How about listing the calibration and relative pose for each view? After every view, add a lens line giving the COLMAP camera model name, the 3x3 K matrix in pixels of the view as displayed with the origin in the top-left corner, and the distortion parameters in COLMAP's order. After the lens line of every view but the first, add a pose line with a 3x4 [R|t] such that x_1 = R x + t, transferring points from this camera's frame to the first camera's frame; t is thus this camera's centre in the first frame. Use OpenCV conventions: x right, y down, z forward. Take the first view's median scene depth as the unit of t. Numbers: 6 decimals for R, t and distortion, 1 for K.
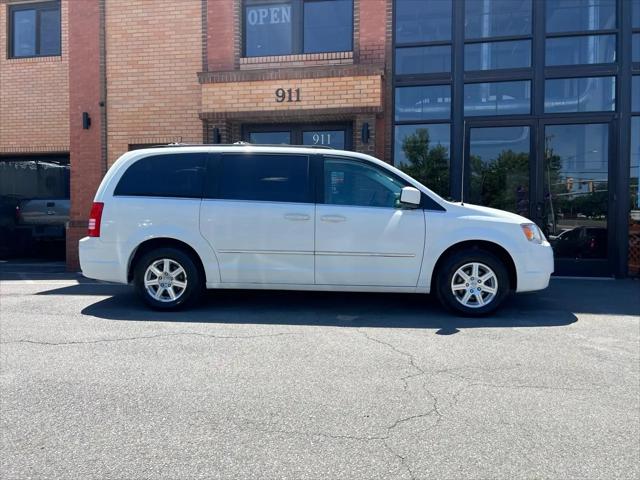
lens RADIAL K [[480.5, 0, 320.0], [0, 480.5, 240.0], [0, 0, 1]] dist [0.034927, -0.037857]
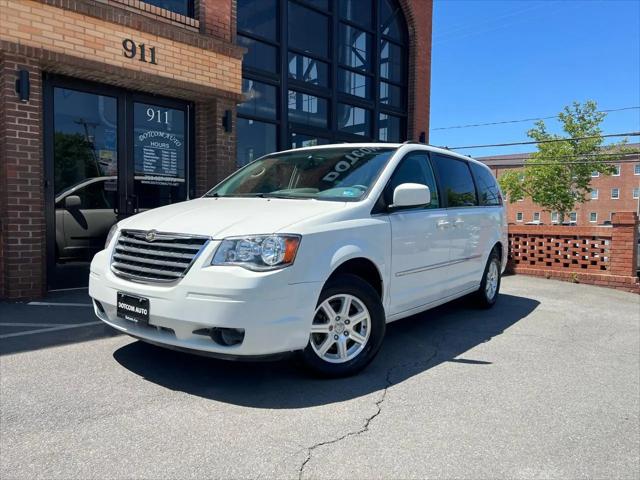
lens RADIAL K [[480.0, 0, 317.3], [0, 480.0, 242.0], [0, 0, 1]] dist [0.042058, -0.049752]
pose [[0.576003, -0.040930, 0.816422, -0.530899], [0.017625, 0.999135, 0.037655, -0.027866], [-0.817257, -0.007300, 0.576227, 0.335768]]
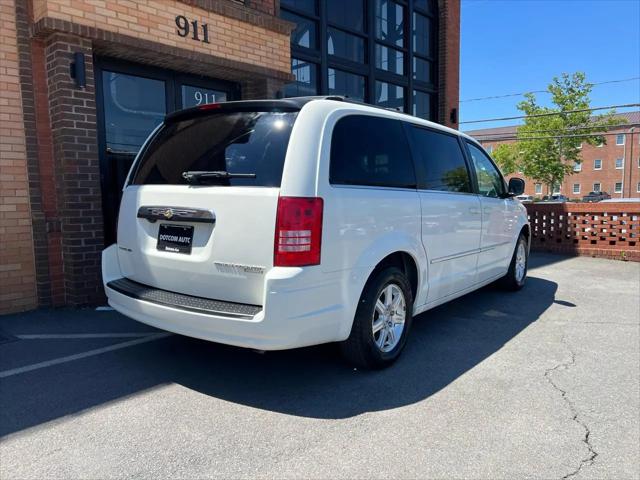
lens RADIAL K [[481.5, 0, 315.3], [0, 481.5, 242.9], [0, 0, 1]] dist [0.031931, -0.032173]
pose [[0.545181, -0.096890, 0.832700, -0.571901], [0.048326, 0.995279, 0.084168, -0.046963], [-0.836924, -0.005645, 0.547290, 0.470945]]
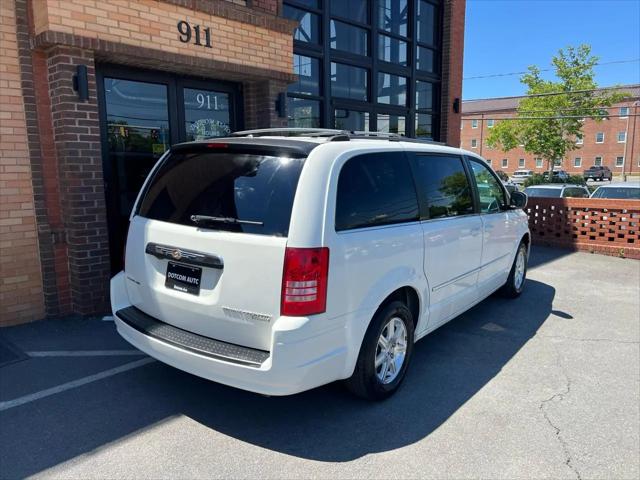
lens RADIAL K [[482.4, 0, 312.8], [0, 482.4, 240.4], [0, 0, 1]] dist [0.018633, -0.008817]
pose [[0.546861, -0.140378, 0.825371, -0.574711], [0.040143, 0.989106, 0.141628, -0.103156], [-0.836261, -0.044319, 0.546538, 0.473085]]
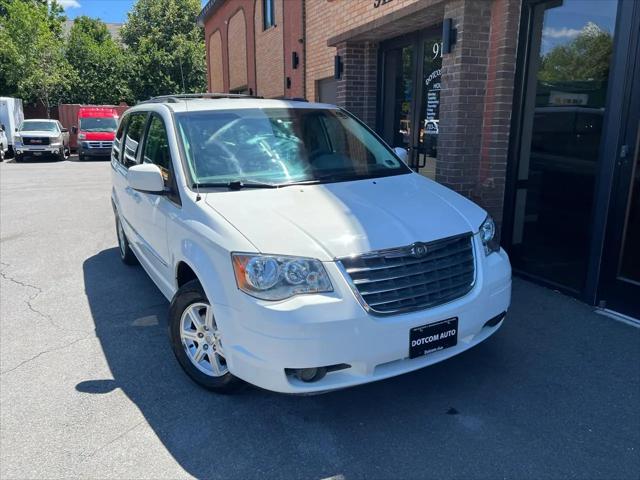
lens RADIAL K [[480.5, 0, 320.0], [0, 480.5, 240.0], [0, 0, 1]] dist [0.034927, -0.037857]
pose [[0.557250, 0.179871, -0.810628, 0.520806], [-0.019640, 0.978838, 0.203694, -0.089854], [0.830112, -0.097588, 0.548990, 0.493719]]
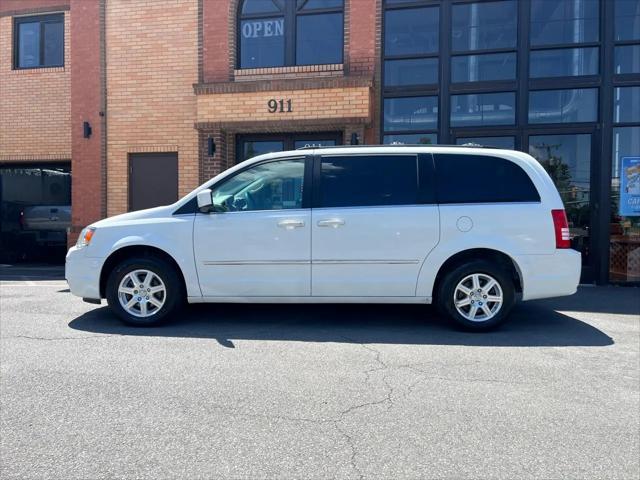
lens RADIAL K [[477.8, 0, 315.3], [0, 477.8, 248.1], [0, 0, 1]] dist [0.034123, -0.035087]
pose [[0.999869, 0.005879, -0.015061, 0.026967], [-0.005858, 0.999982, 0.001433, 0.003030], [0.015069, -0.001344, 0.999886, -0.028661]]
